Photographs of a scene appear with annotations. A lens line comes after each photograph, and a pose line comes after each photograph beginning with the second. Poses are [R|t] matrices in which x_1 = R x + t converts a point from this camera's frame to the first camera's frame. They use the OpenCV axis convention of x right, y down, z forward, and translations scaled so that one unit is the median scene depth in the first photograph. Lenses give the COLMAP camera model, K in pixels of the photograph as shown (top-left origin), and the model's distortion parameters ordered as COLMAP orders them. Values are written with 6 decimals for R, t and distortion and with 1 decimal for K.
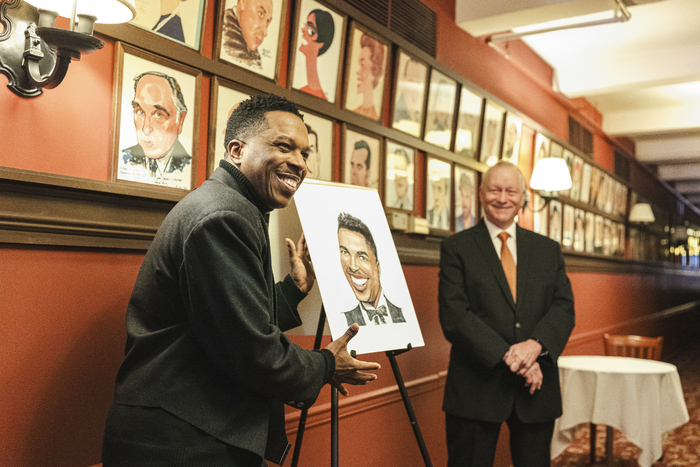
lens RADIAL K [[696.0, 0, 300.8], [0, 696.0, 234.5], [0, 0, 1]] dist [-0.013492, 0.017863]
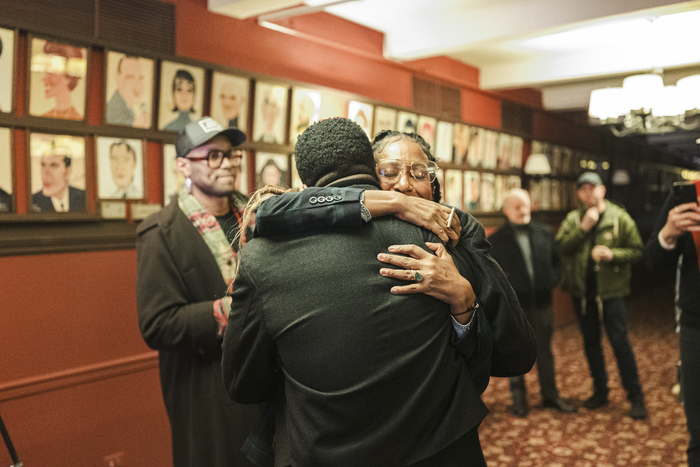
lens RADIAL K [[696.0, 0, 300.8], [0, 696.0, 234.5], [0, 0, 1]] dist [-0.013492, 0.017863]
pose [[0.992617, -0.044663, -0.112765, 0.584505], [0.053245, 0.995816, 0.074272, -0.049939], [0.108976, -0.079728, 0.990842, -0.050848]]
